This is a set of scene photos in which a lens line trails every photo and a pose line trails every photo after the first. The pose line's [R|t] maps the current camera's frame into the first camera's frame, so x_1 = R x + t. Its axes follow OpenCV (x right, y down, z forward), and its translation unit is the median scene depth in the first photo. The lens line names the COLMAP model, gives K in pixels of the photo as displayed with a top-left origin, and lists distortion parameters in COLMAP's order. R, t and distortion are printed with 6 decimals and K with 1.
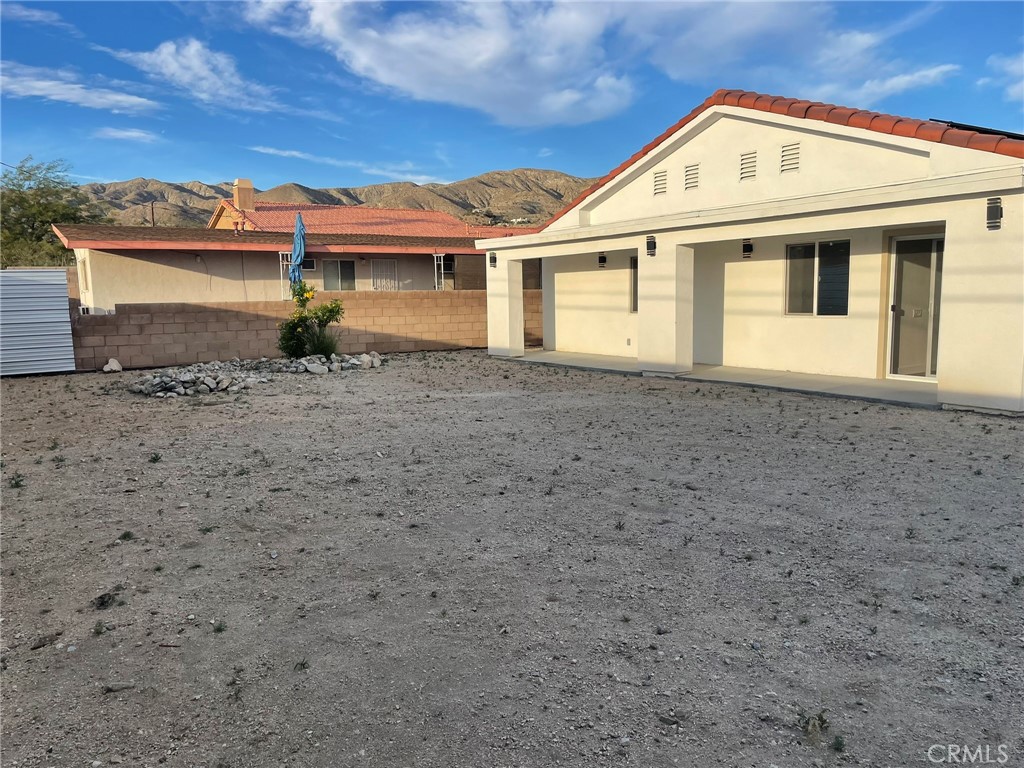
lens RADIAL K [[769.4, 0, 510.5], [0, 769.4, 386.8], [0, 0, 1]] dist [0.099124, -0.128657]
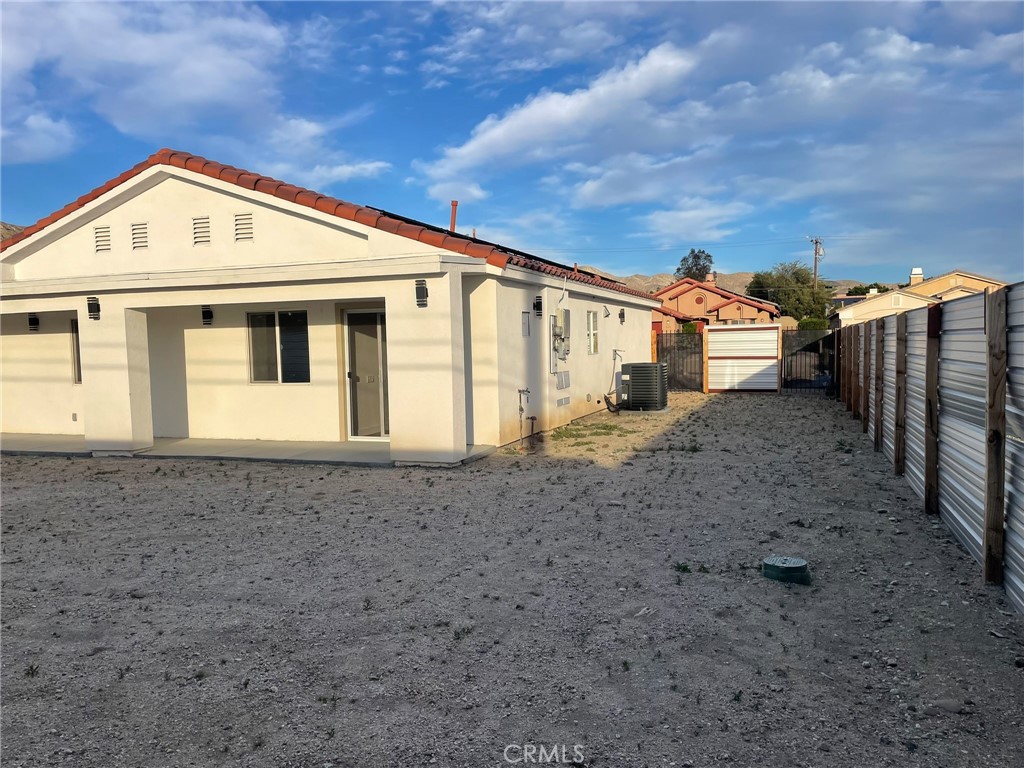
lens RADIAL K [[769.4, 0, 510.5], [0, 769.4, 386.8], [0, 0, 1]] dist [0.099124, -0.128657]
pose [[0.795294, -0.030812, 0.605440, 0.021521], [0.080693, 0.995201, -0.055348, -0.007801], [-0.600829, 0.092873, 0.793964, 0.024807]]
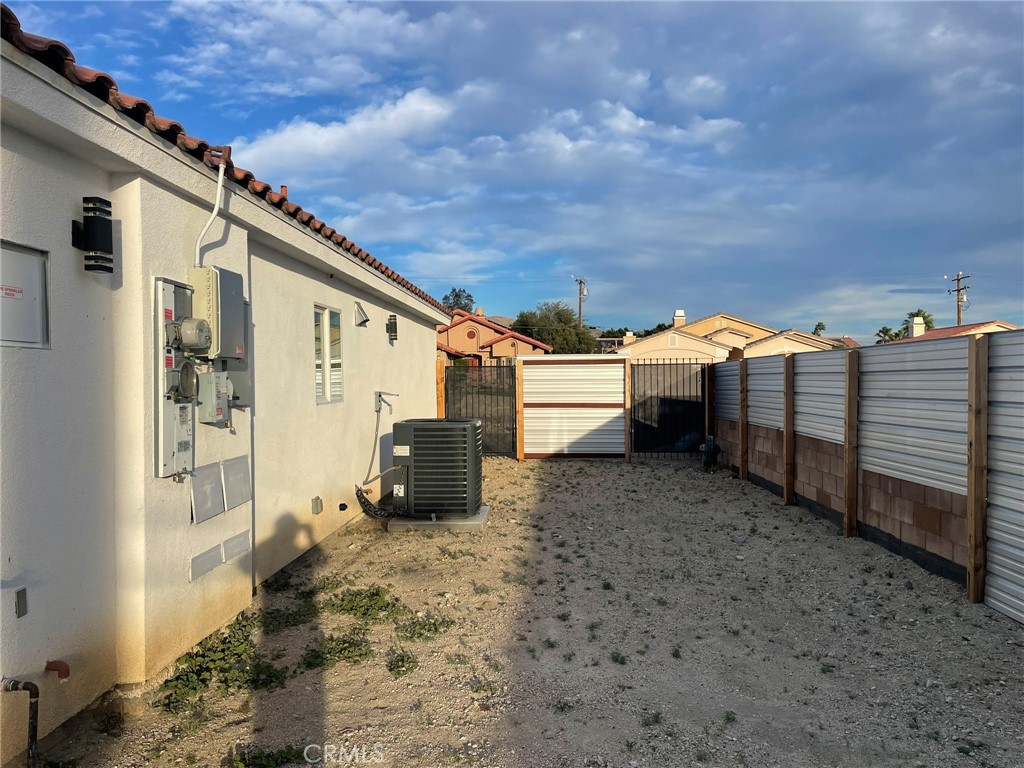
lens RADIAL K [[769.4, 0, 510.5], [0, 769.4, 386.8], [0, 0, 1]] dist [0.099124, -0.128657]
pose [[0.573332, 0.005235, 0.819307, 0.092500], [0.101058, 0.991892, -0.077056, -0.017624], [-0.813067, 0.126976, 0.568154, 0.095869]]
